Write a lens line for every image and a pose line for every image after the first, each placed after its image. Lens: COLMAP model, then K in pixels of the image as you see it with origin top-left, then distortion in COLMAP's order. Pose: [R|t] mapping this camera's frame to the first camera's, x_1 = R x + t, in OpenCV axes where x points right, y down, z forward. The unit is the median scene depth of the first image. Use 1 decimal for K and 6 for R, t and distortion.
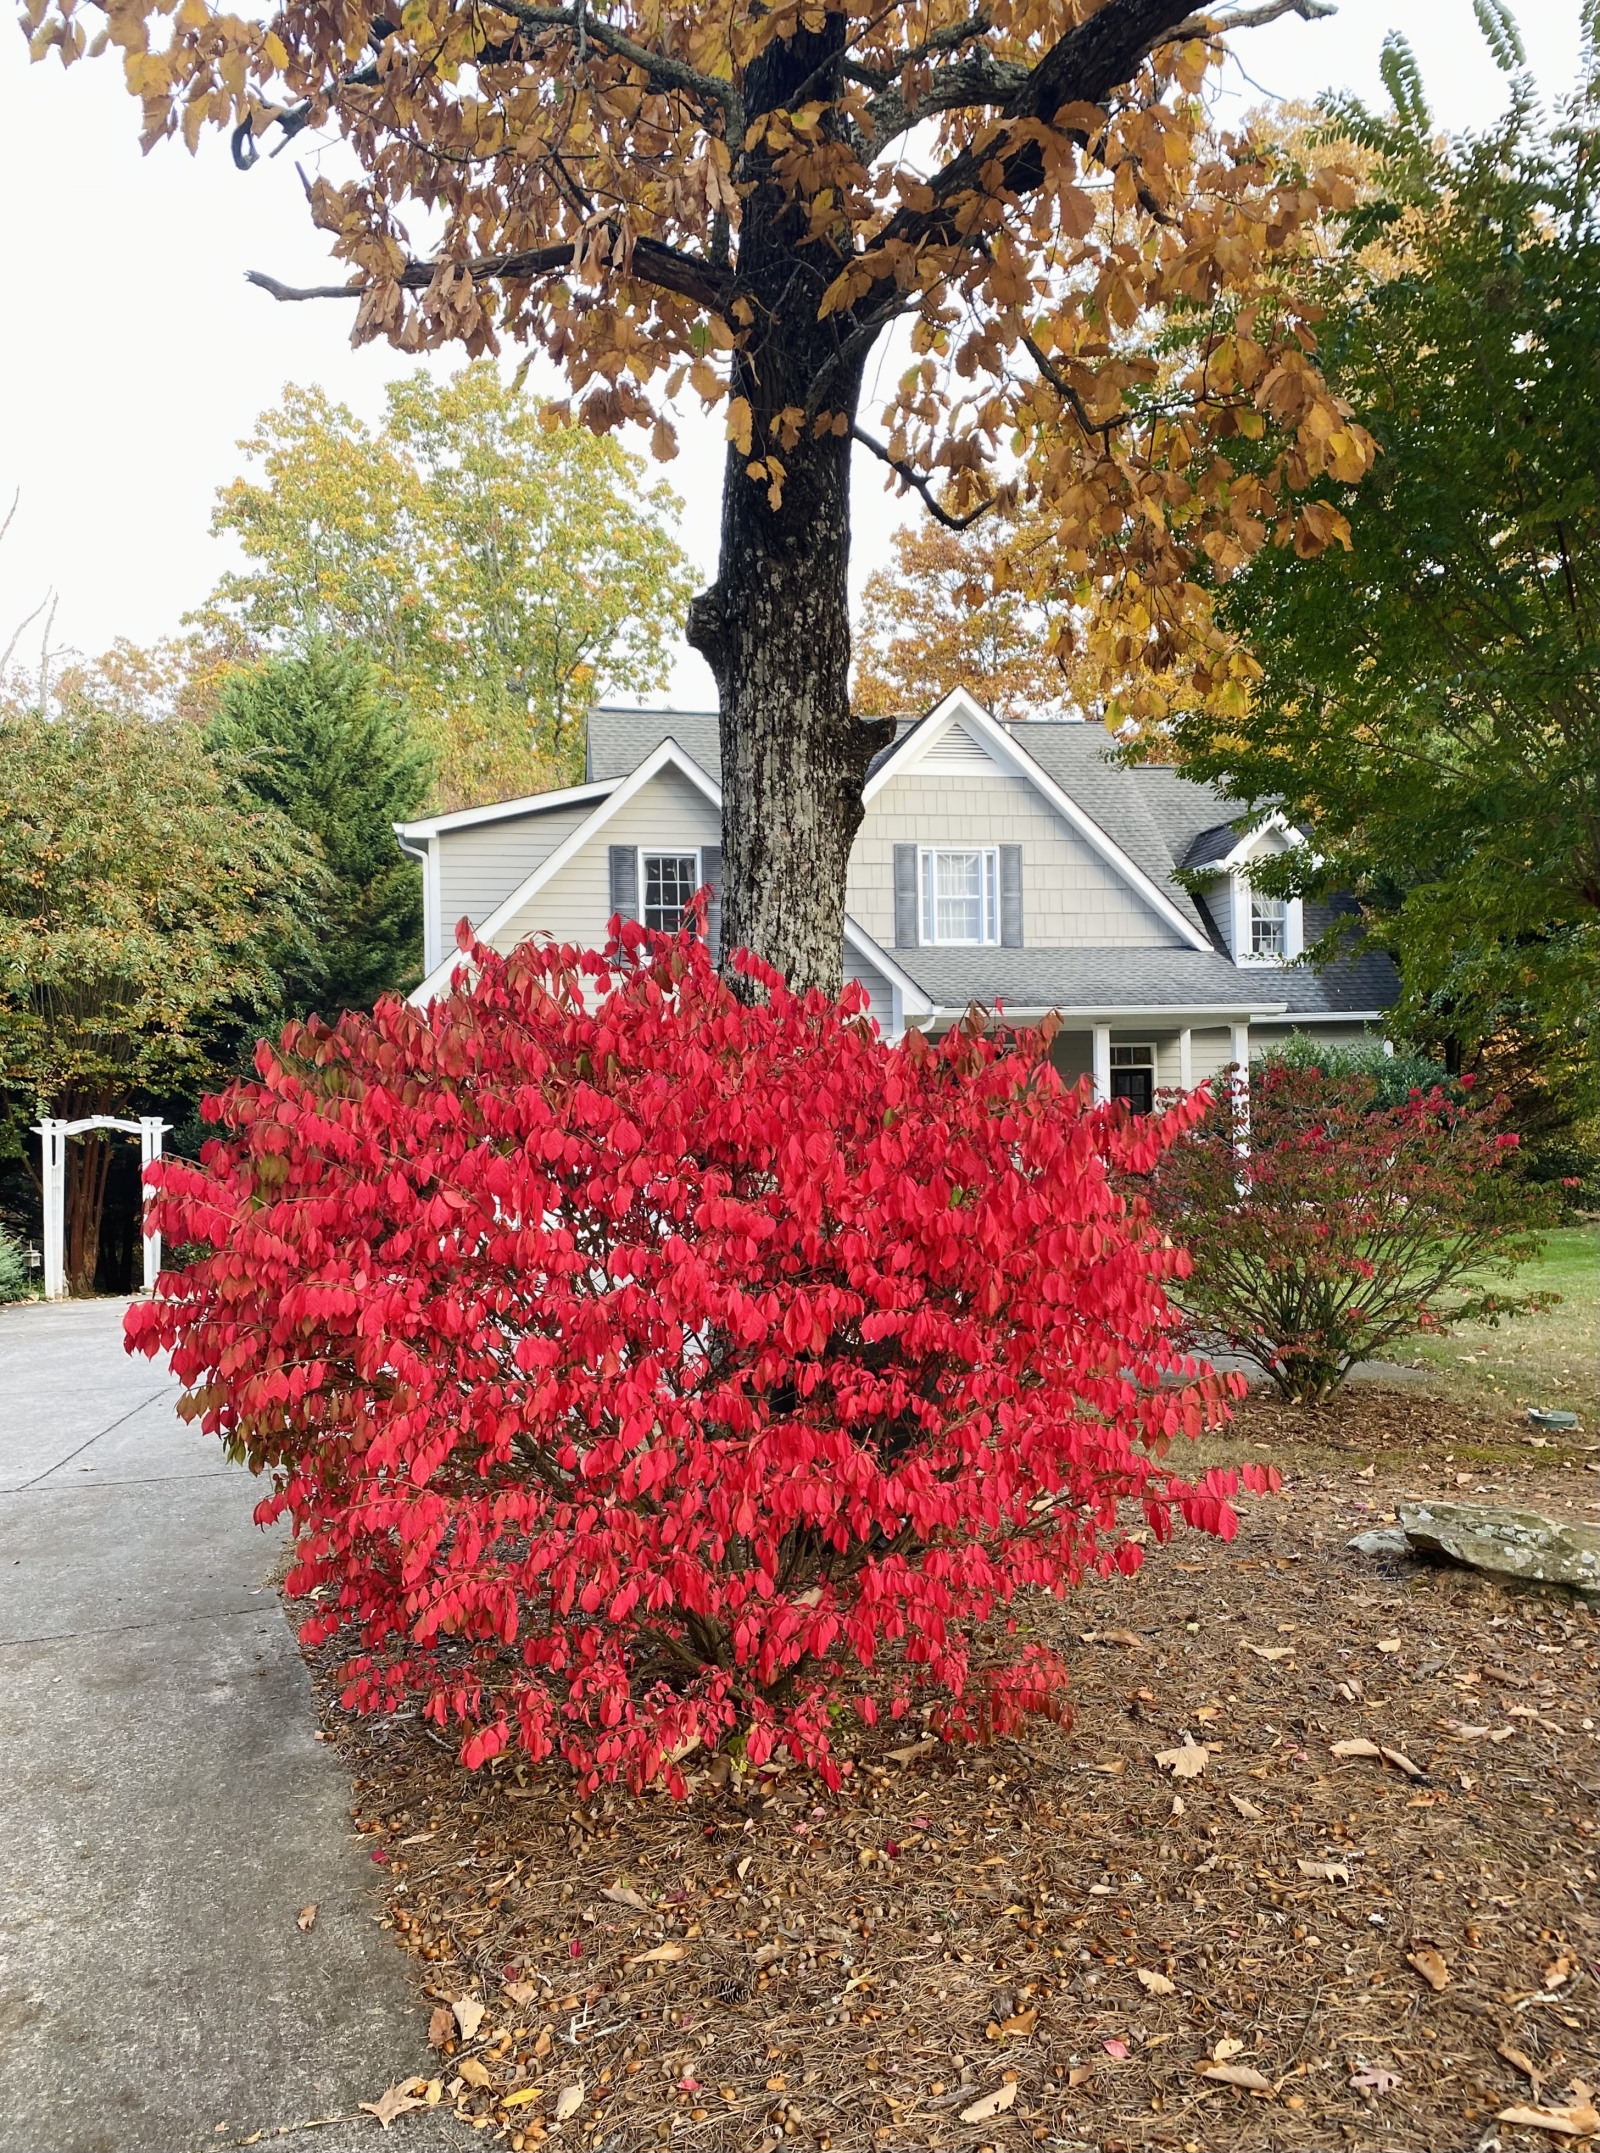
lens RADIAL K [[1757.7, 0, 793.3], [0, 1757.7, 1109.5], [0, 0, 1]] dist [0.080362, -0.000137]
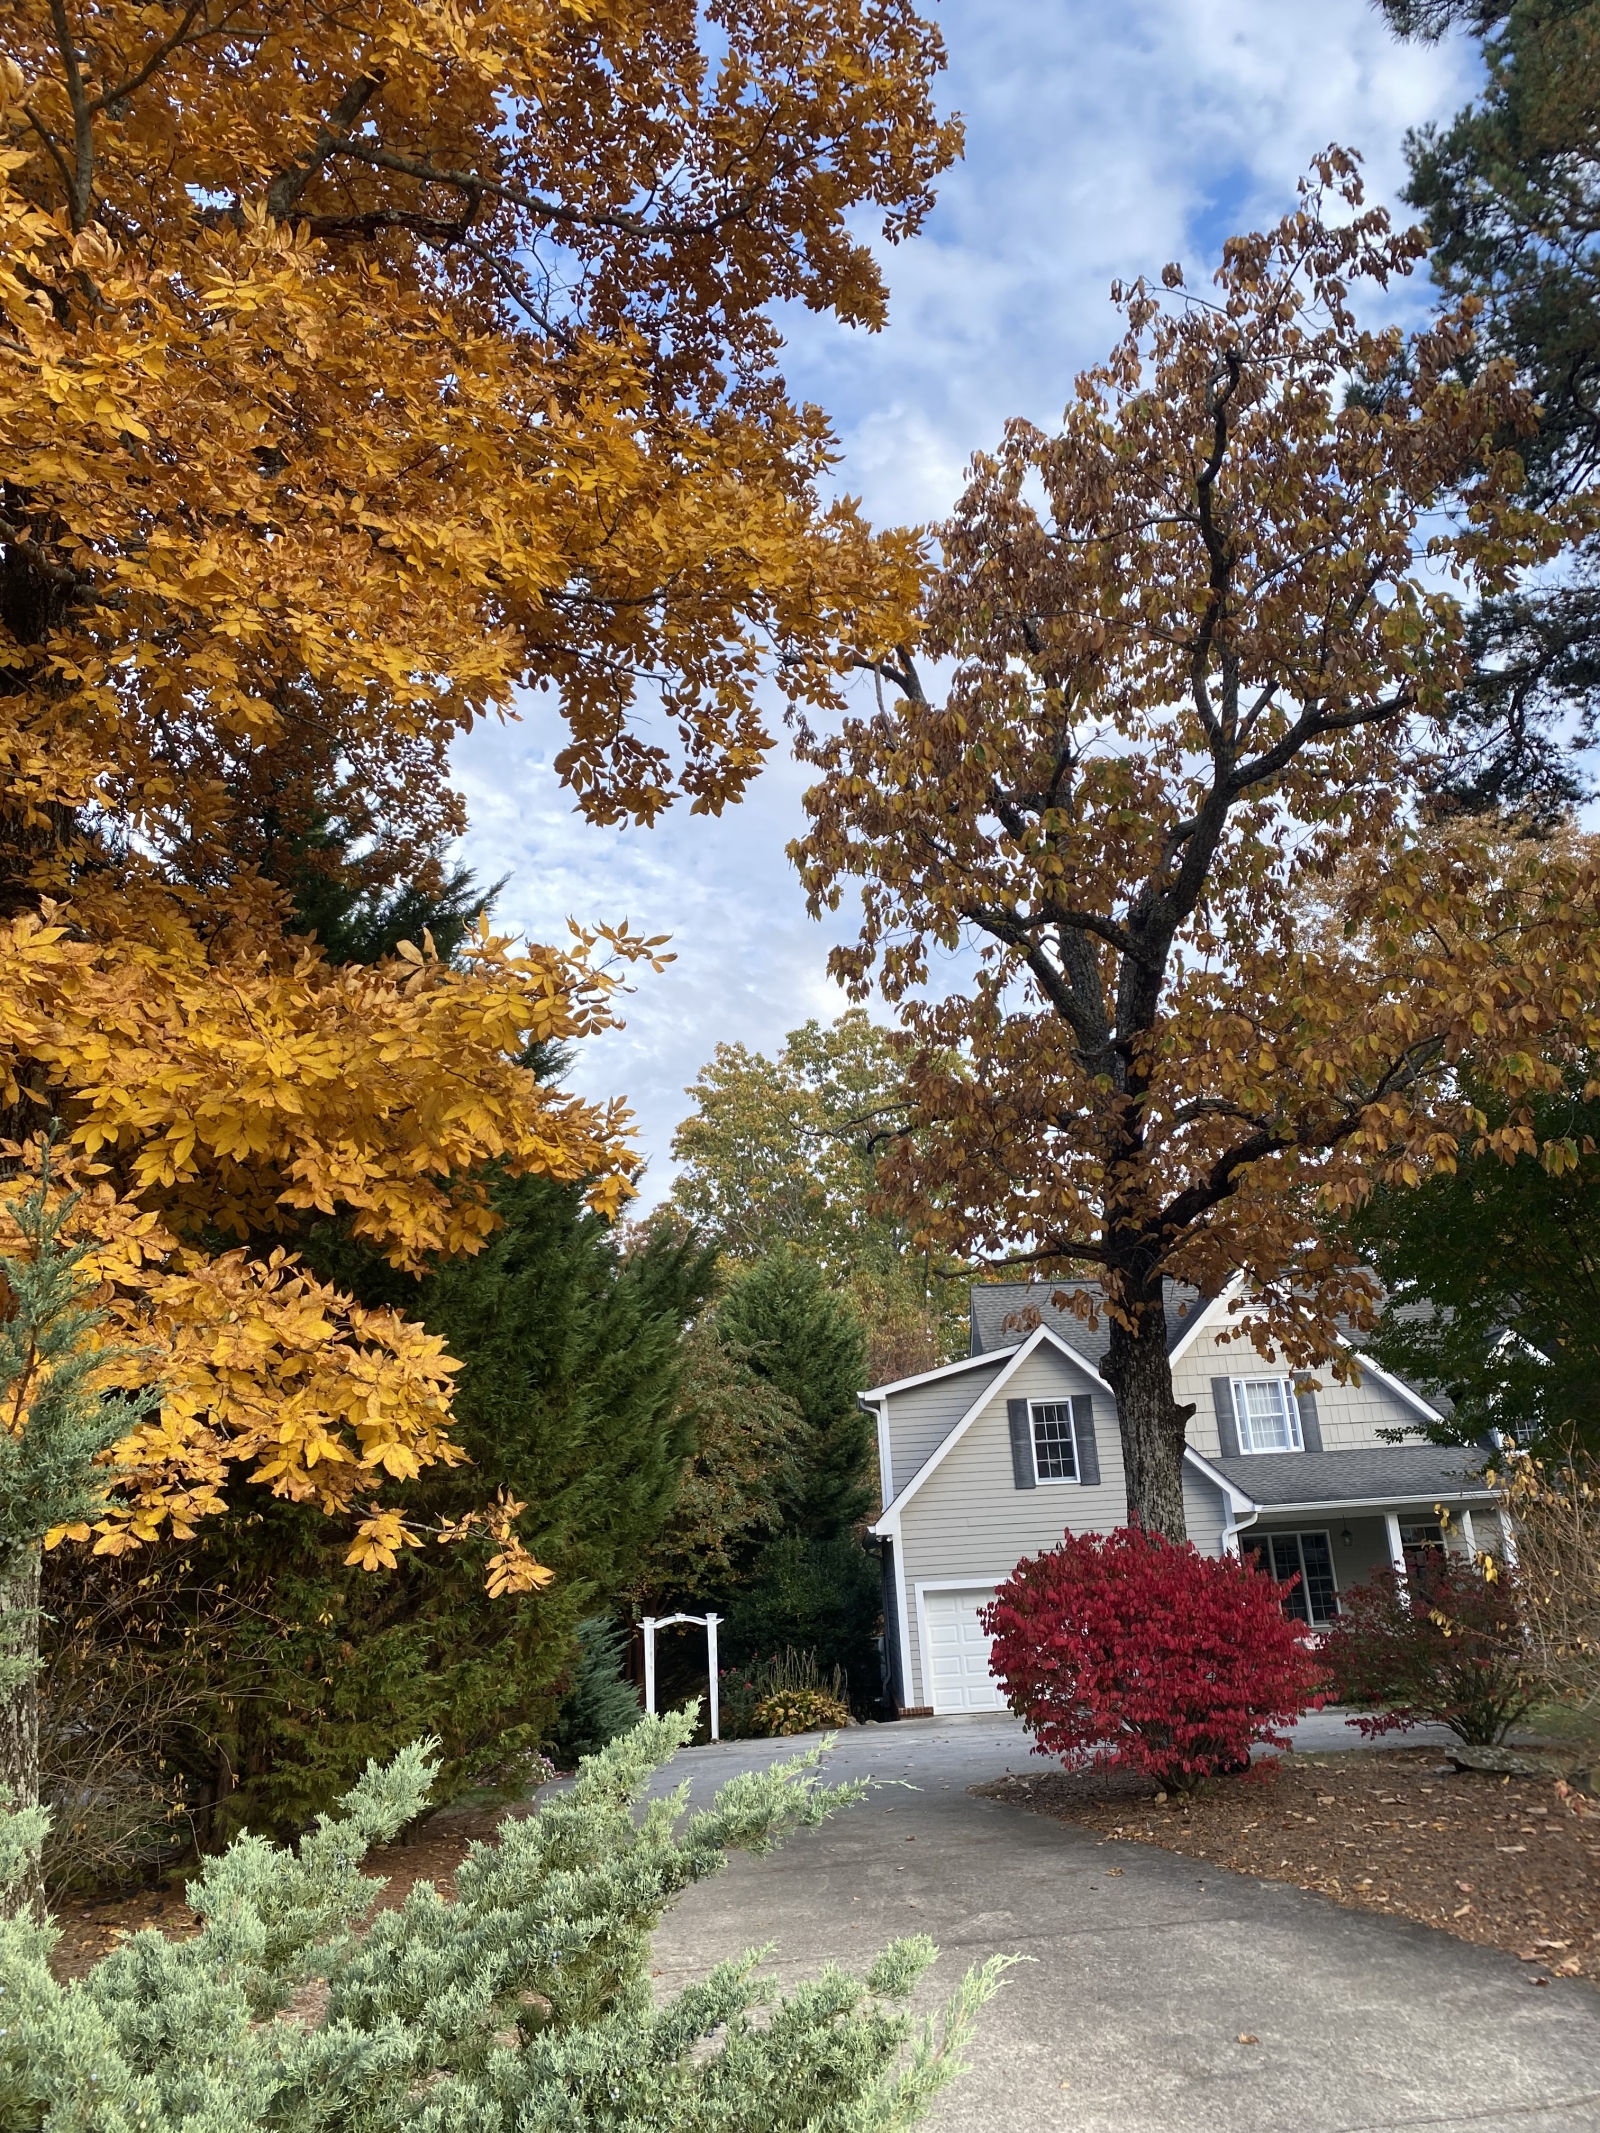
lens RADIAL K [[1665.6, 0, 800.0], [0, 1665.6, 1066.5], [0, 0, 1]] dist [0.049961, -0.002242]
pose [[0.980050, -0.097605, -0.173131, -0.006582], [0.041368, 0.952205, -0.302645, -0.003224], [0.194396, 0.289445, 0.937247, -0.340166]]
